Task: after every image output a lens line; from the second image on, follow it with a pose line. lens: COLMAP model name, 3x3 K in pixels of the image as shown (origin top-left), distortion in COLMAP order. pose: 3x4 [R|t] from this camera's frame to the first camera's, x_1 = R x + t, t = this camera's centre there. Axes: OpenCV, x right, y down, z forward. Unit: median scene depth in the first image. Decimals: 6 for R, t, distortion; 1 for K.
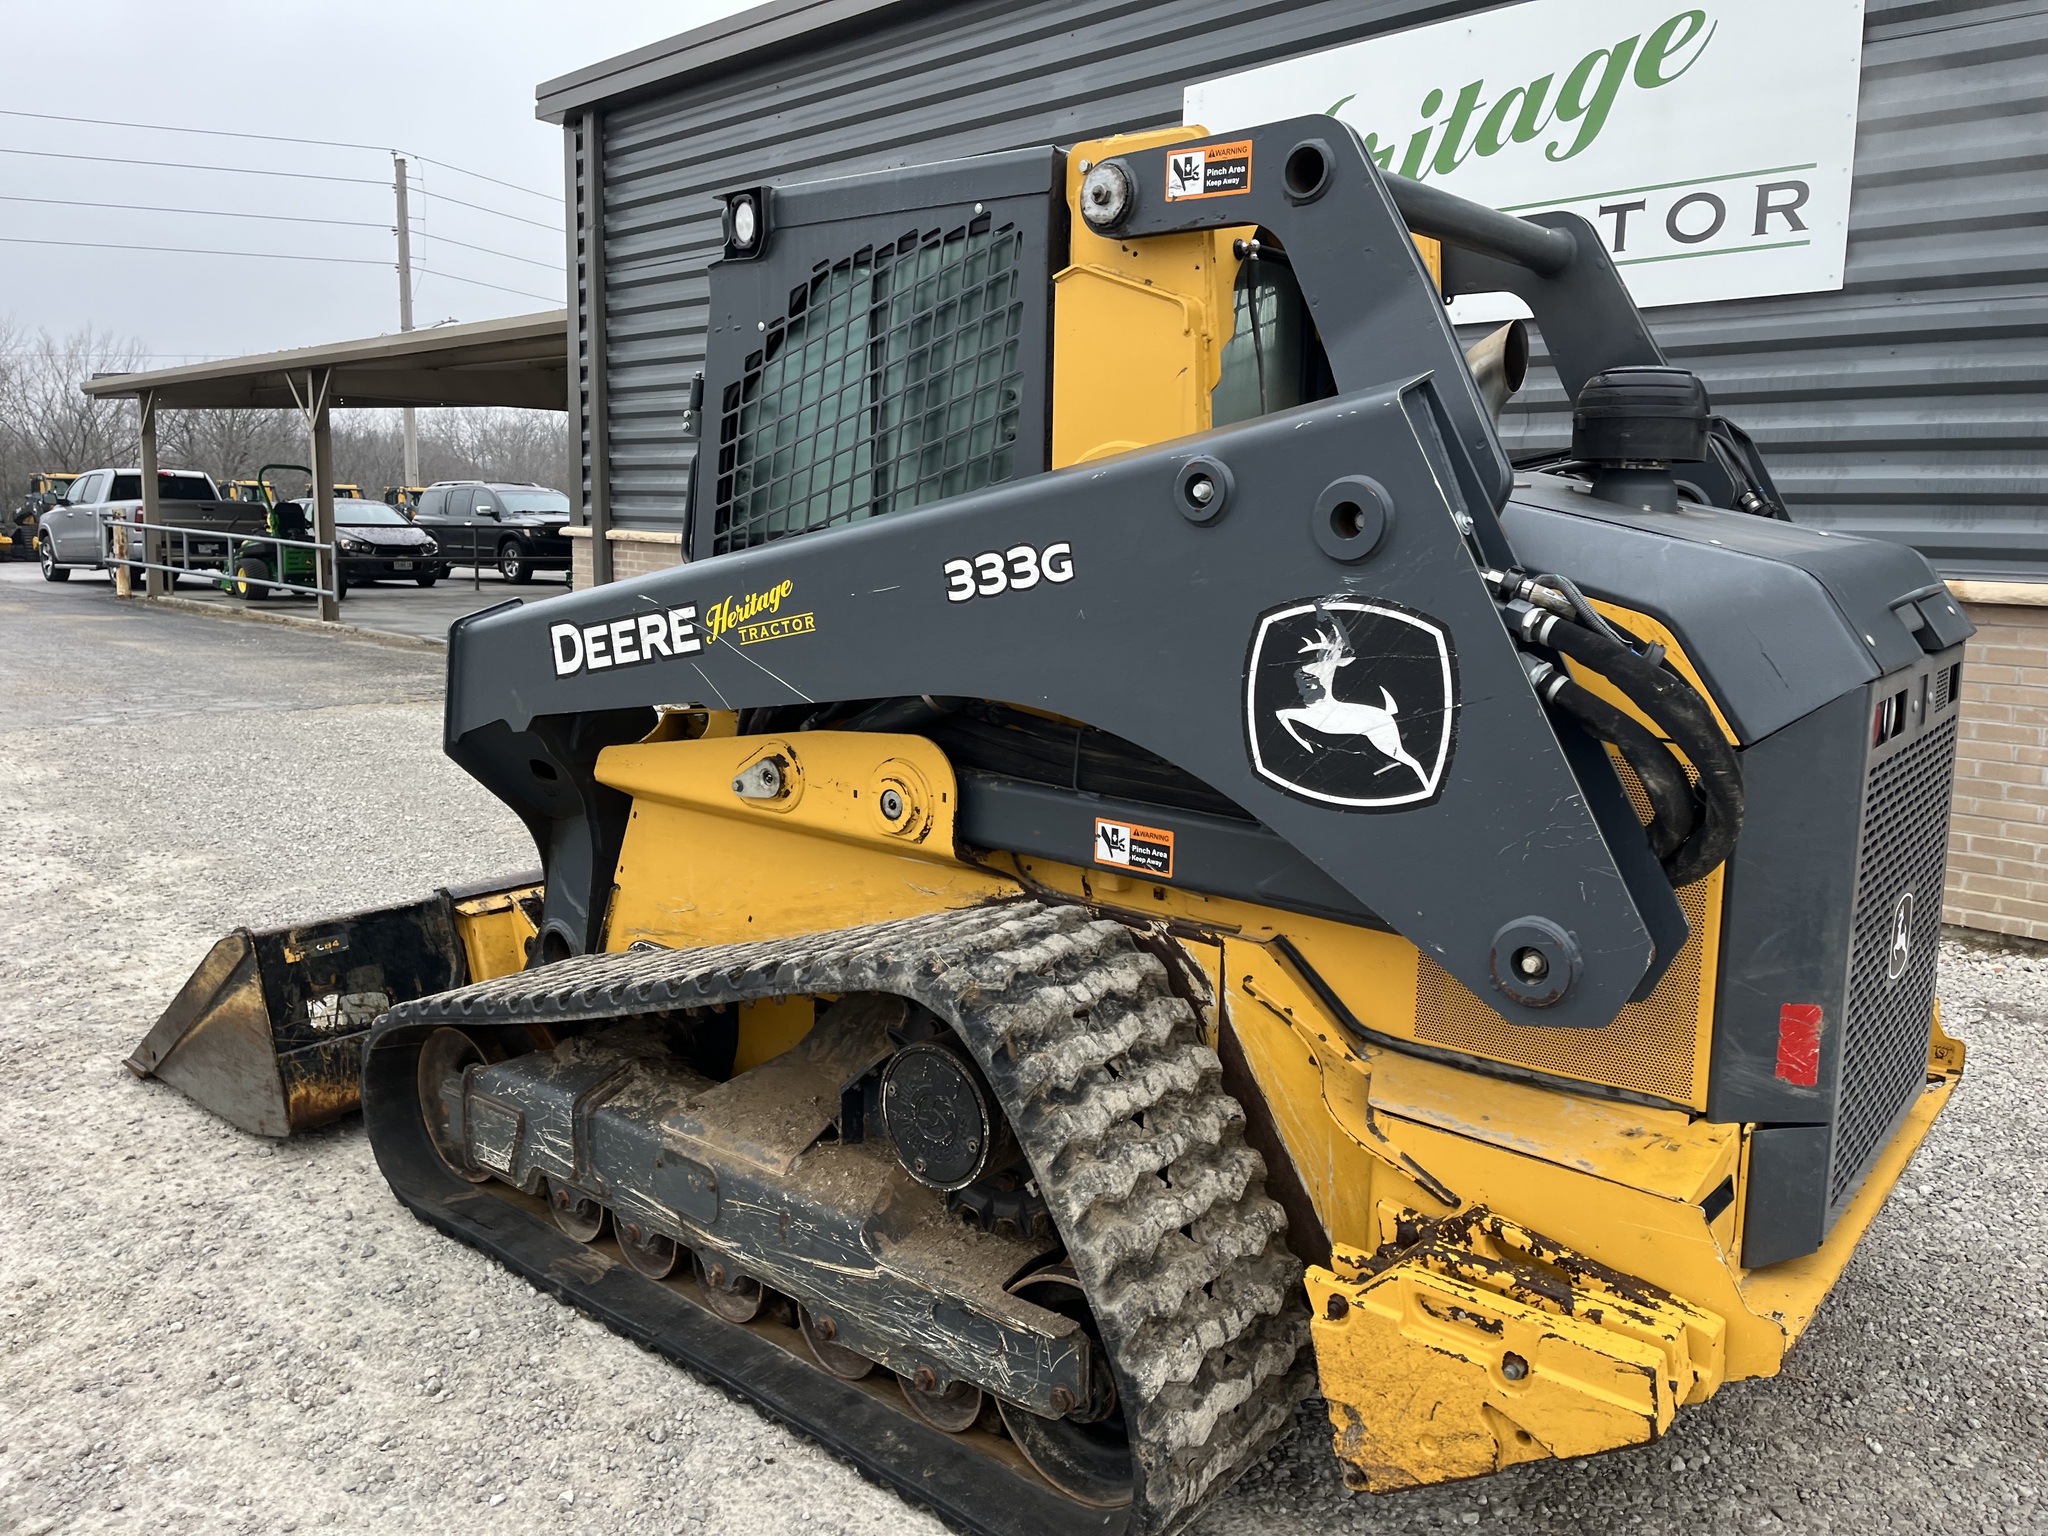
lens RADIAL K [[1542.6, 0, 1042.6], [0, 1542.6, 743.8], [0, 0, 1]] dist [0.073114, -0.092633]
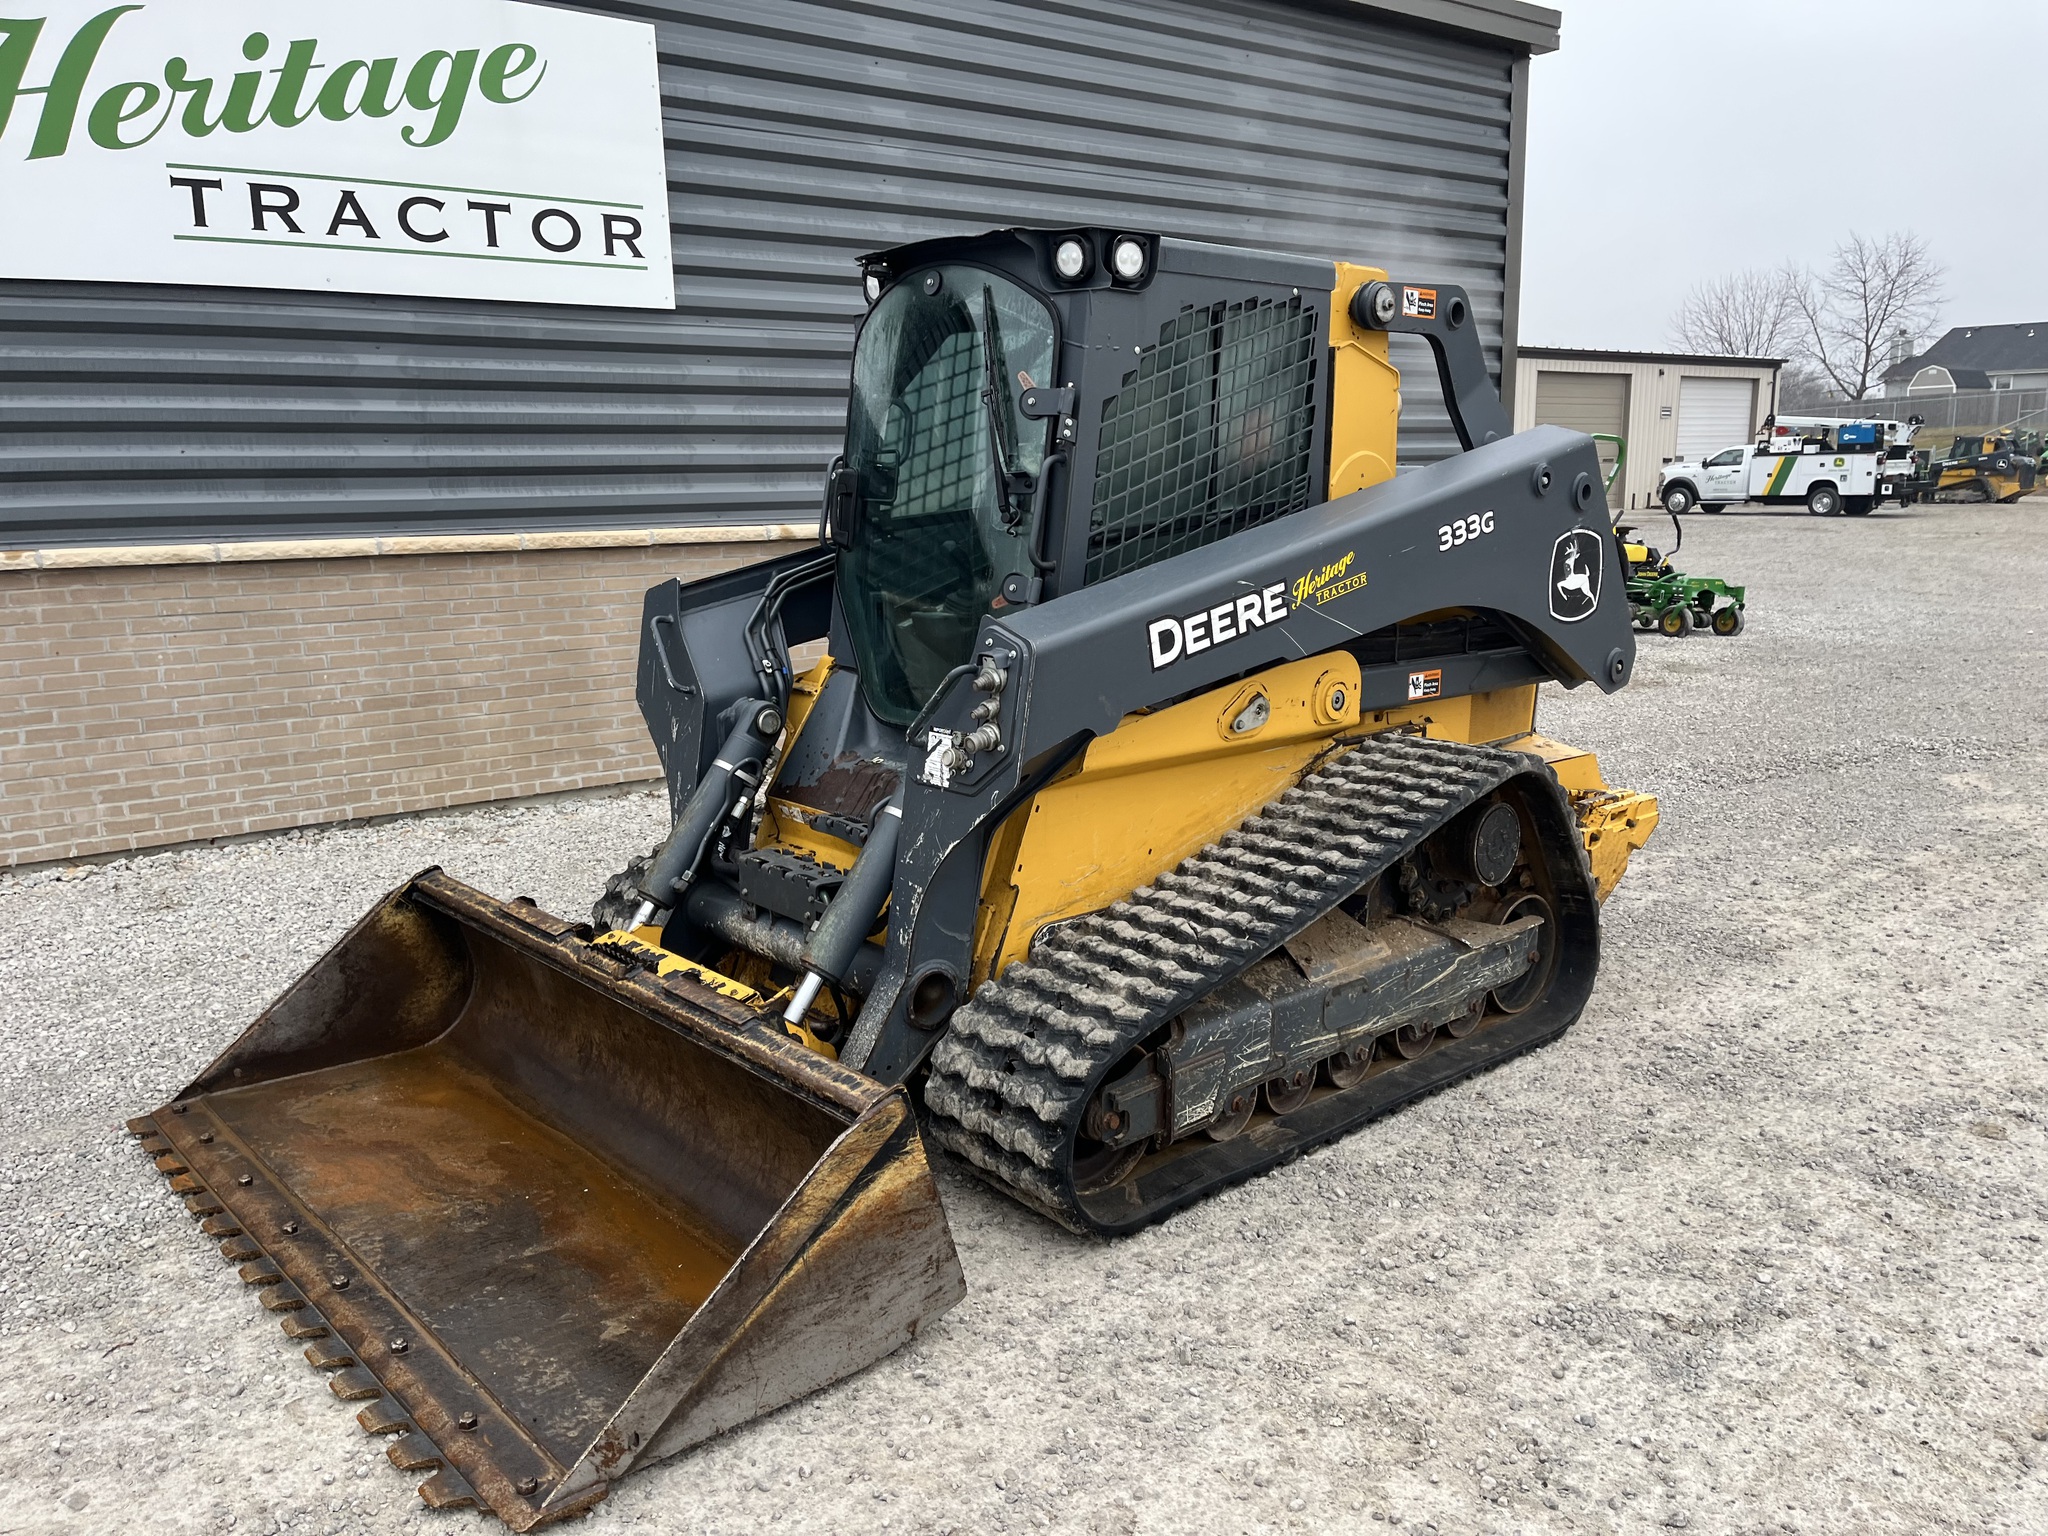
lens RADIAL K [[1542.6, 0, 1042.3], [0, 1542.6, 772.9], [0, 0, 1]] dist [0.073114, -0.092633]
pose [[0.153191, -0.211474, 0.965304, -1.528380], [0.159472, 0.969321, 0.187046, -0.207429], [-0.975244, 0.125285, 0.182216, 0.981005]]
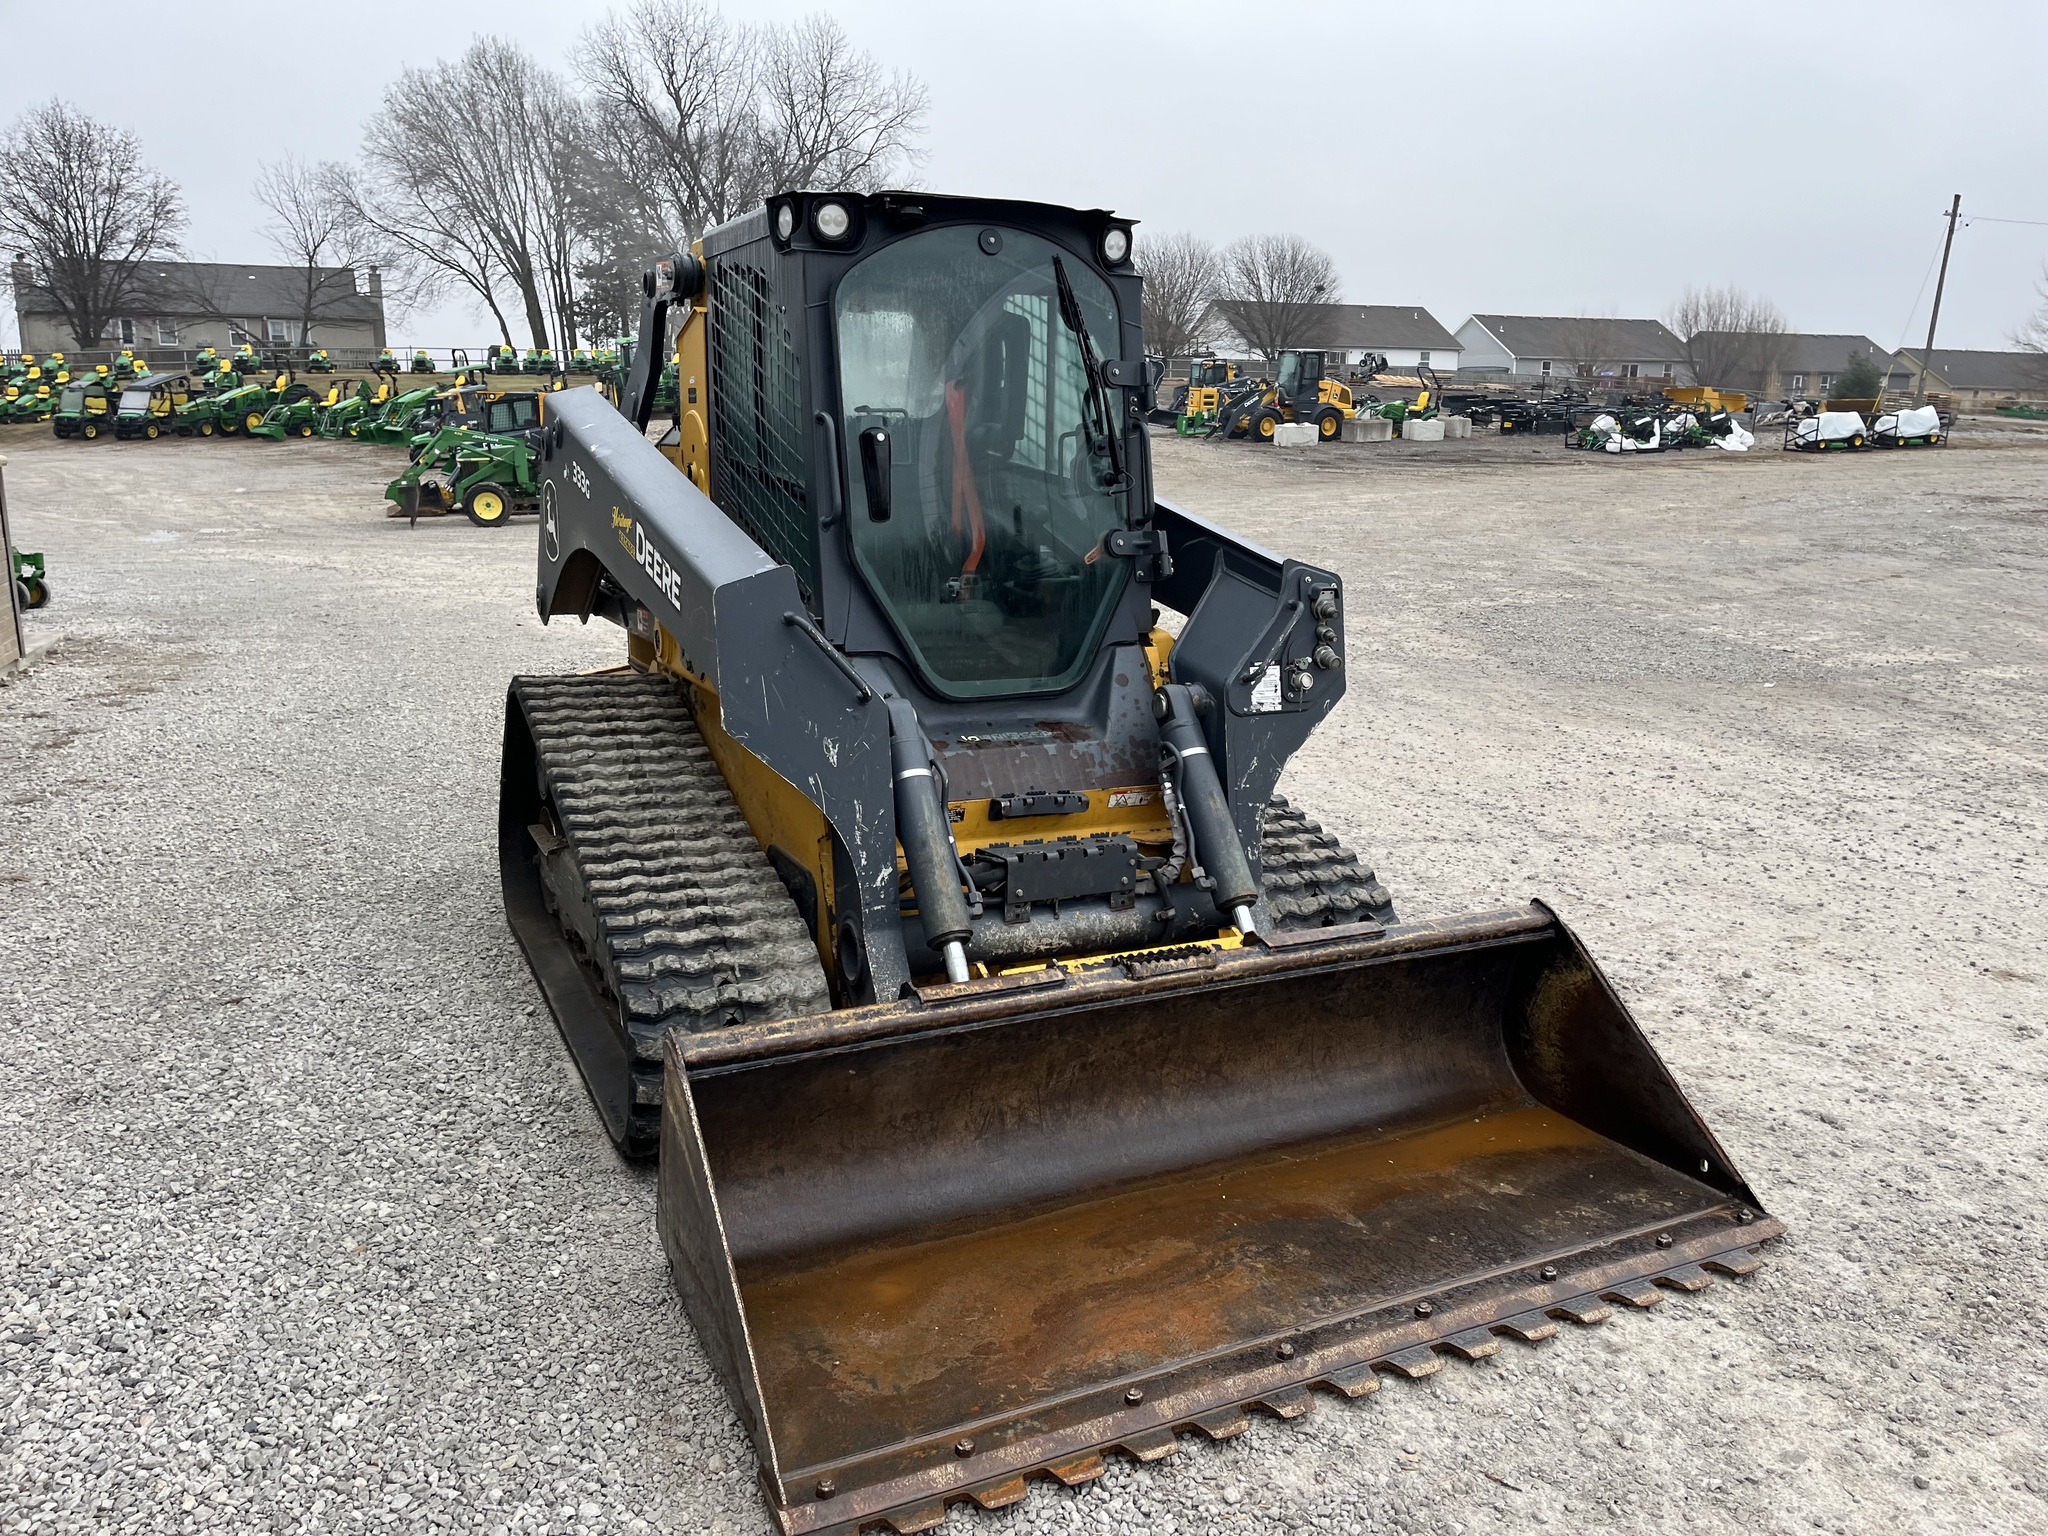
lens RADIAL K [[1543.9, 0, 1044.4], [0, 1543.9, 763.5], [0, 0, 1]] dist [0.079230, -0.105988]
pose [[-0.909258, -0.118572, 0.398987, -0.779248], [0.031255, 0.936410, 0.349512, -0.426893], [-0.415058, 0.330267, -0.847733, 2.513024]]
